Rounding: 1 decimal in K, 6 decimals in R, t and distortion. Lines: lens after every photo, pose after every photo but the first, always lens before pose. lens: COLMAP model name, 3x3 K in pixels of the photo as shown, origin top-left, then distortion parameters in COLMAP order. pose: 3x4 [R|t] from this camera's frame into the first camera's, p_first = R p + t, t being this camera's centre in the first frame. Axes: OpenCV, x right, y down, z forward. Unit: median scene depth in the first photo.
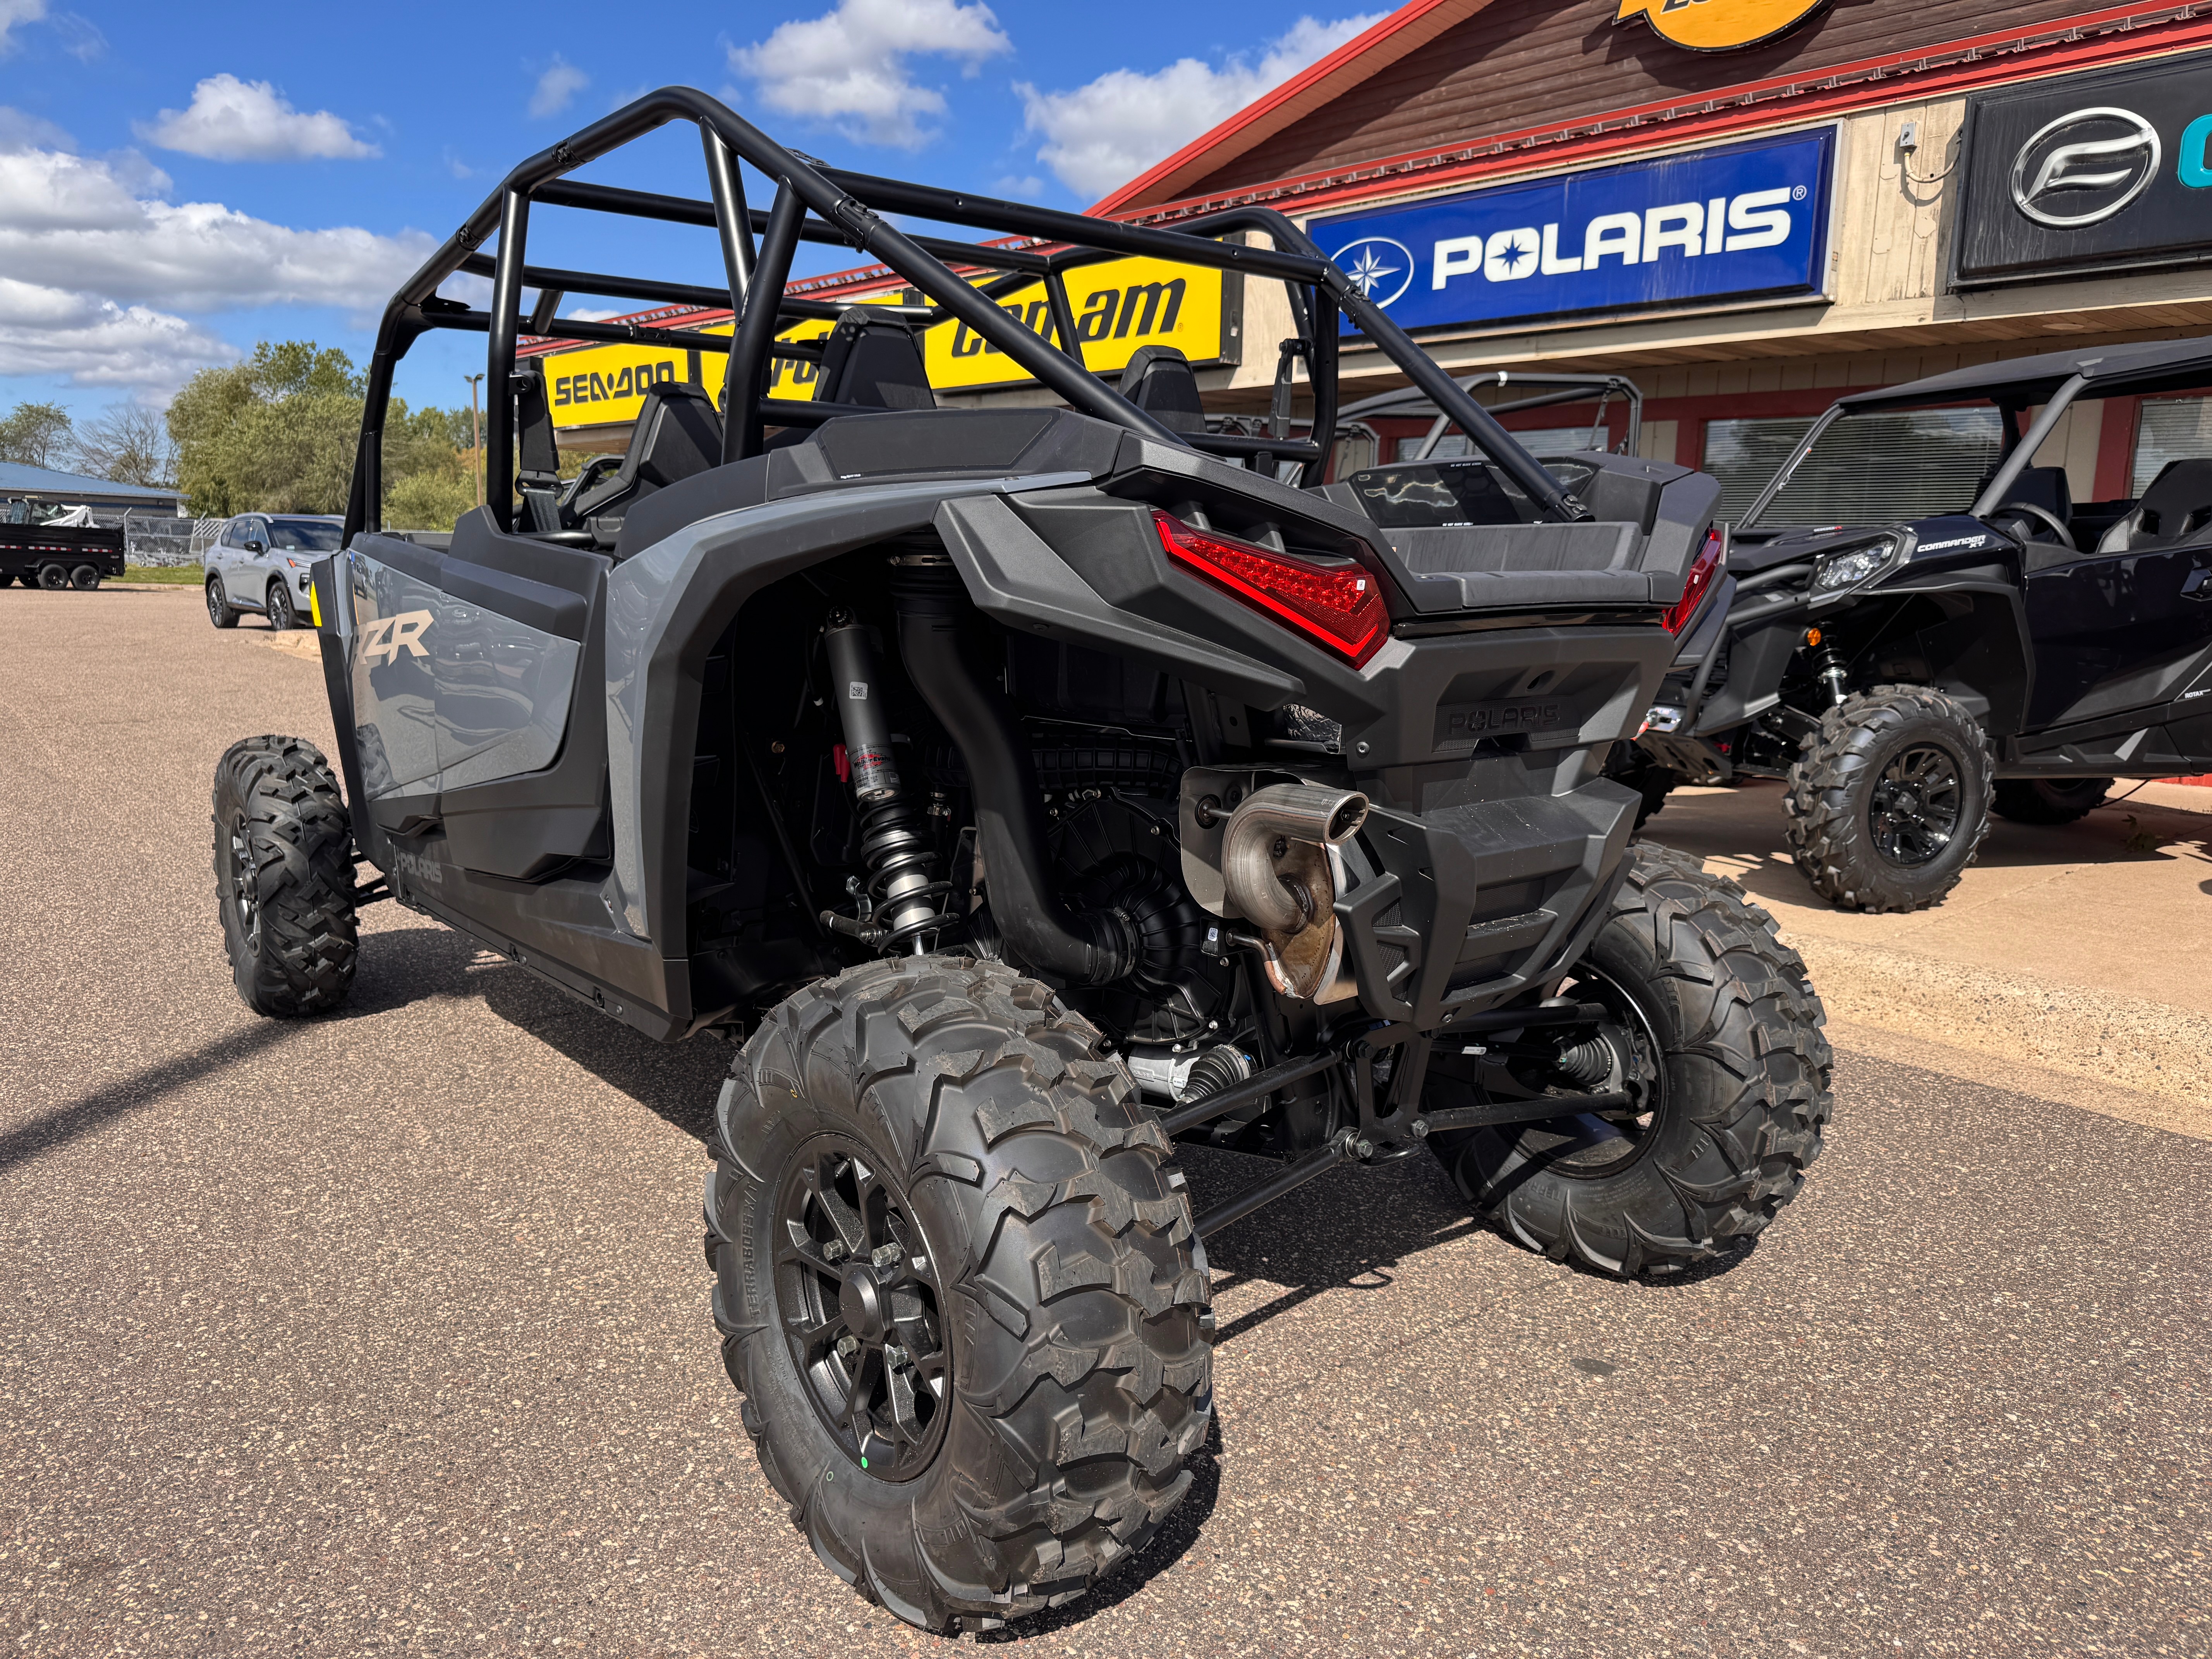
lens RADIAL K [[1595.8, 0, 1098.1], [0, 1595.8, 836.8], [0, 0, 1]] dist [0.033524, -0.057079]
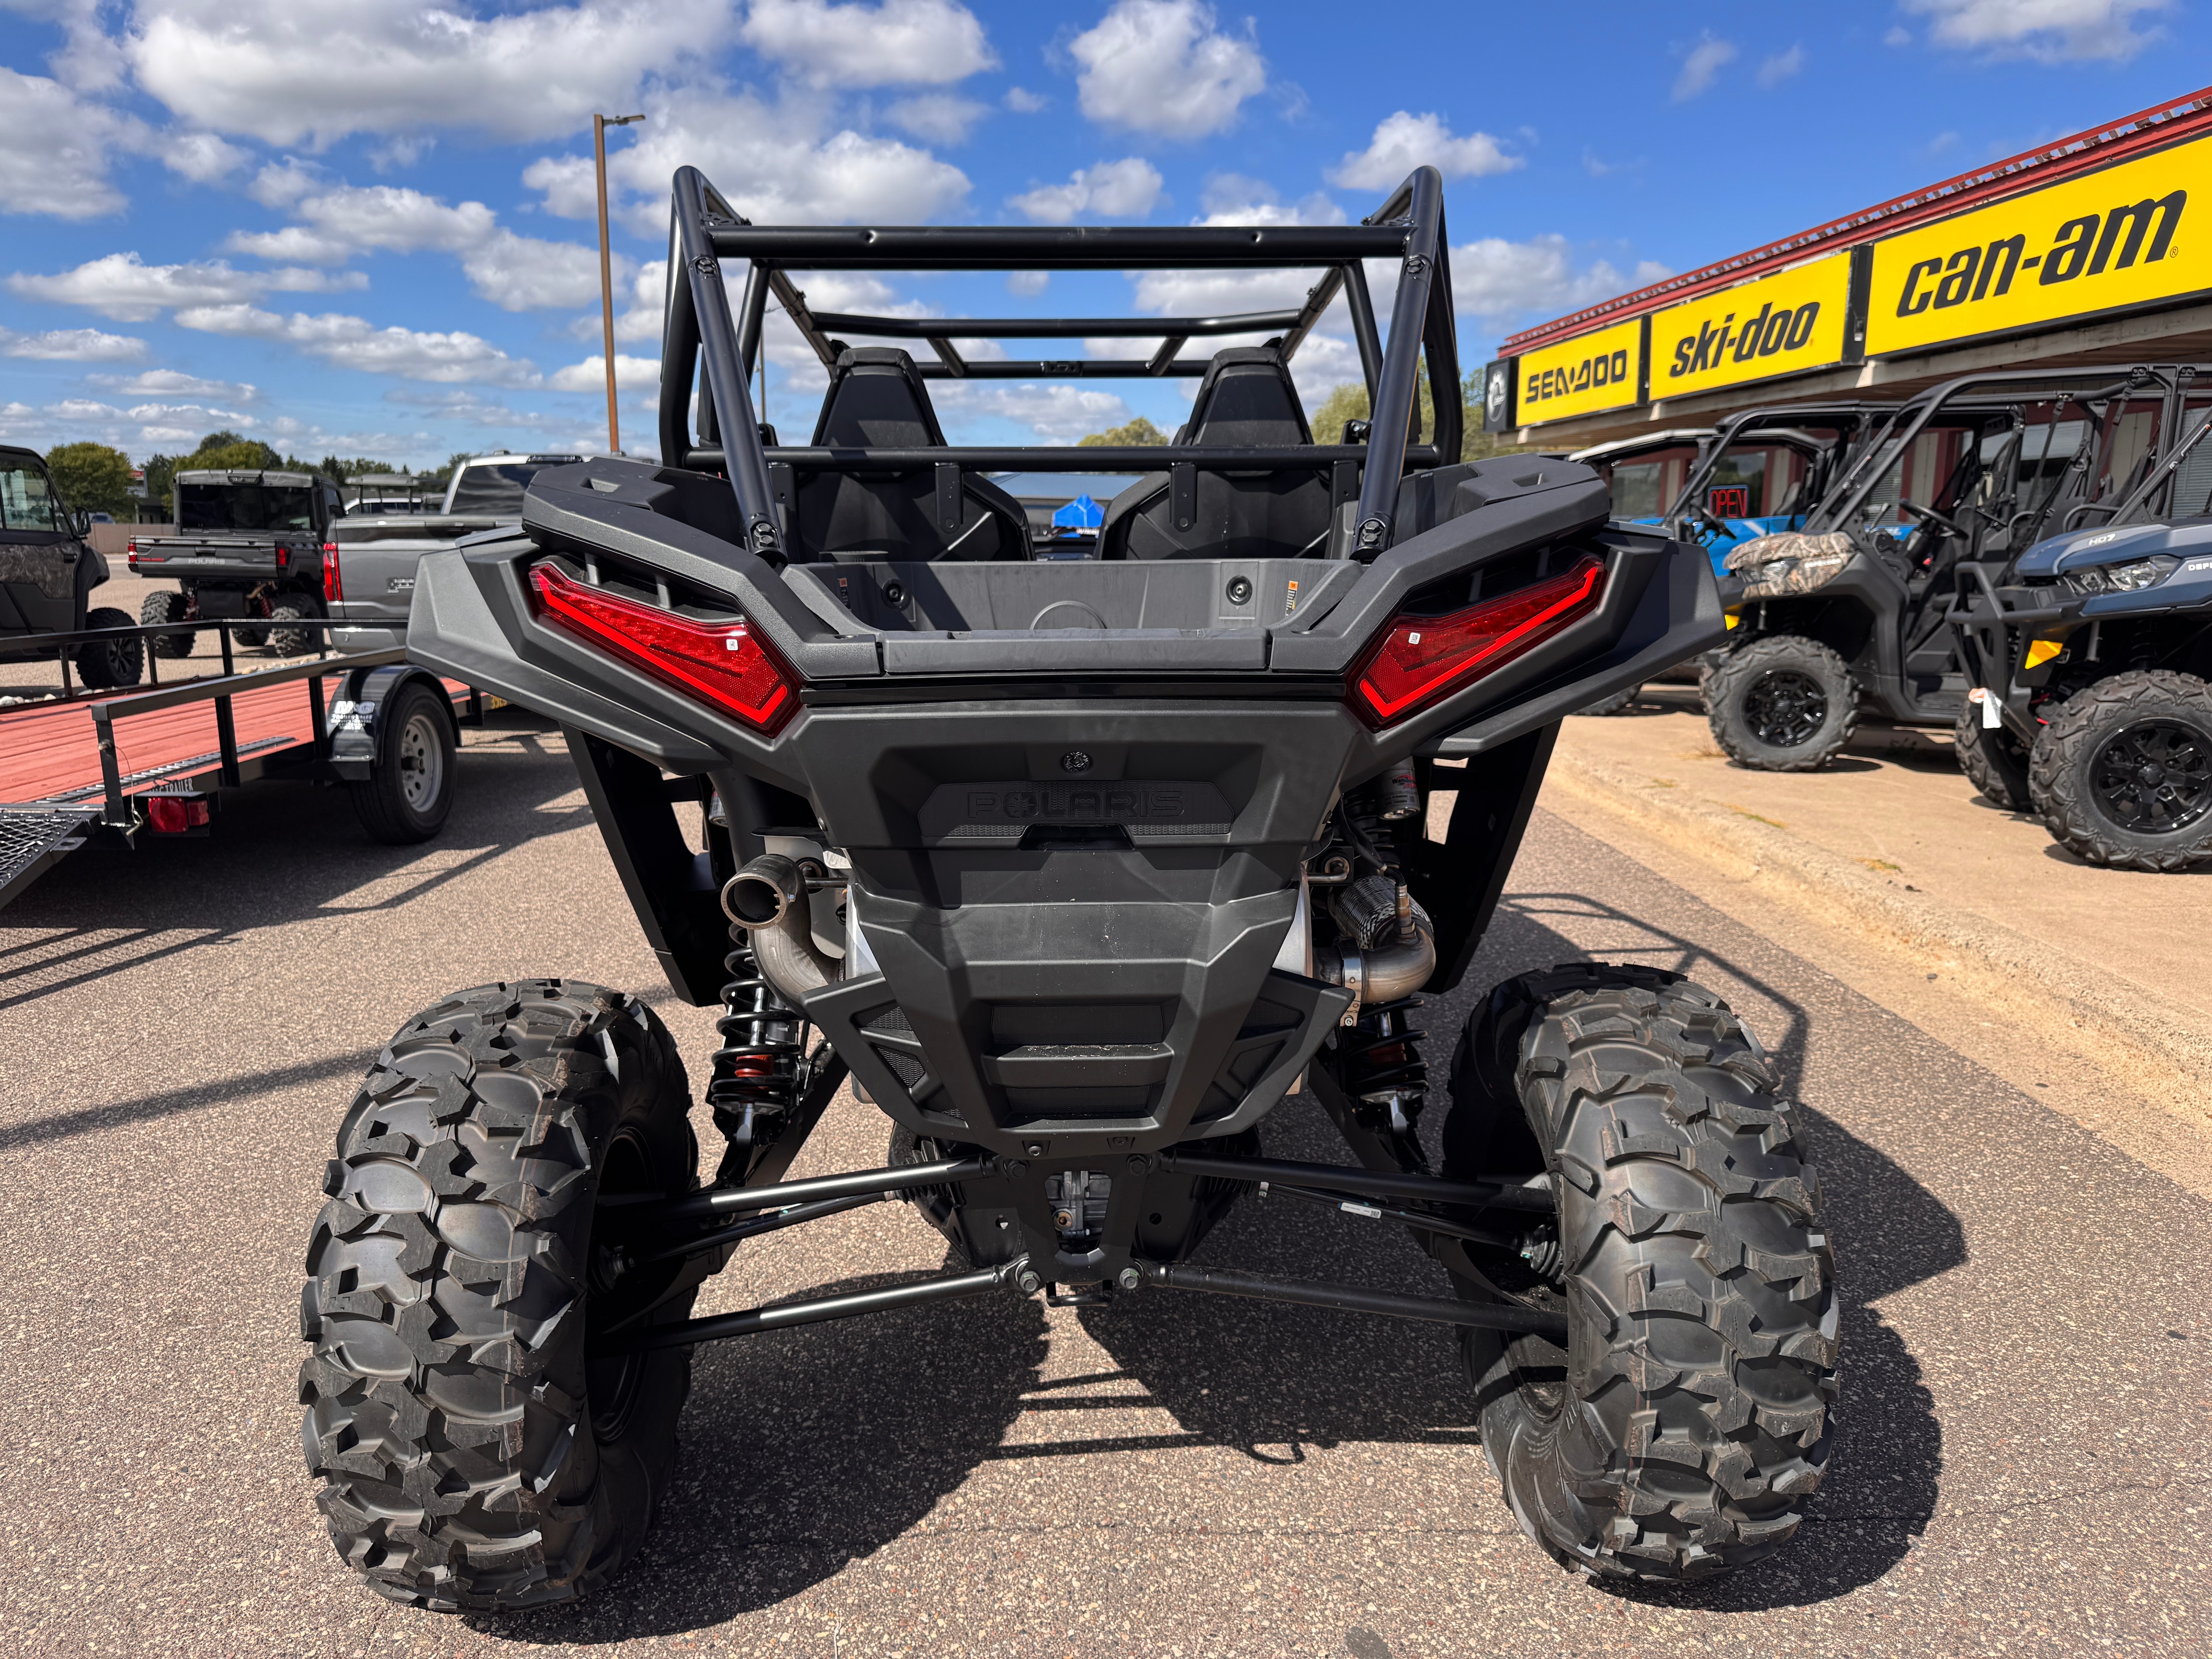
lens RADIAL K [[1588.2, 0, 1105.2], [0, 1588.2, 854.9], [0, 0, 1]] dist [0.037143, -0.047599]
pose [[0.776660, 0.105114, -0.621088, 0.157359], [-0.093338, 0.994299, 0.051559, -0.018721], [0.622966, 0.017928, 0.782043, 0.075765]]
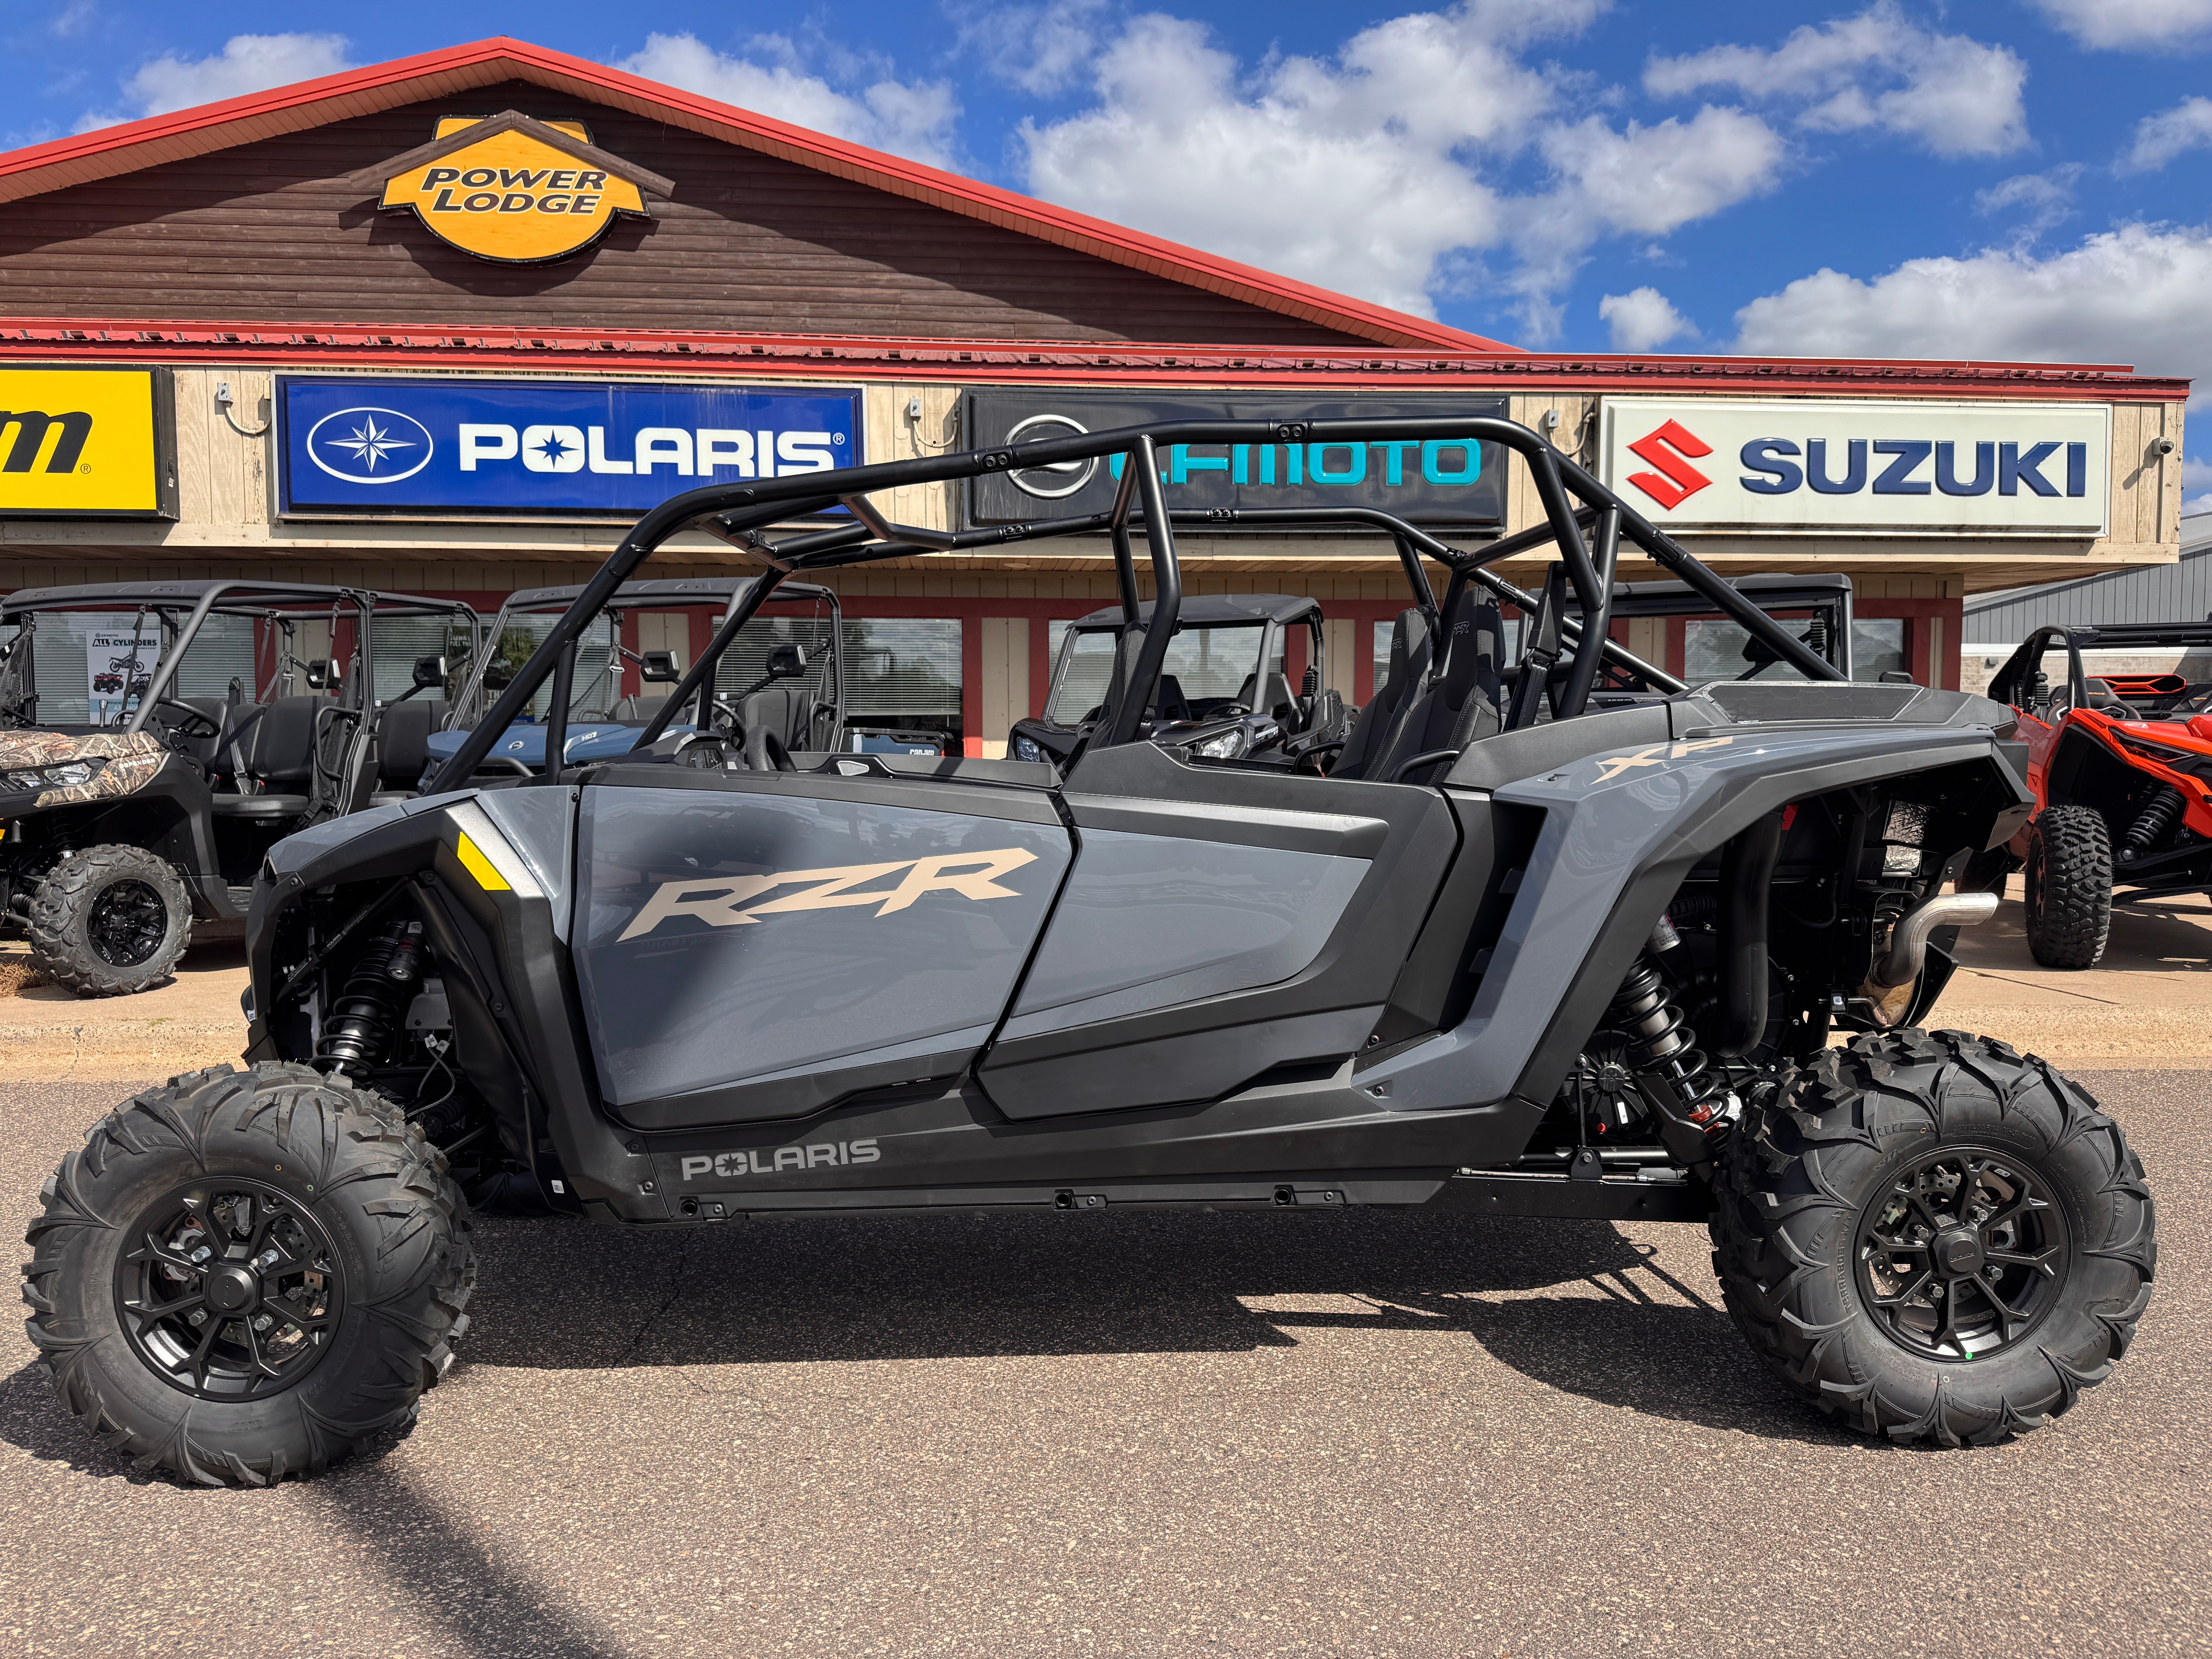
lens RADIAL K [[1572.7, 0, 1154.4], [0, 1572.7, 823.7], [0, 0, 1]] dist [0.026750, -0.052525]
pose [[0.600015, -0.063624, 0.797455, -0.332387], [0.145873, 0.988822, -0.030865, -0.035791], [-0.786577, 0.134847, 0.602589, 0.113650]]
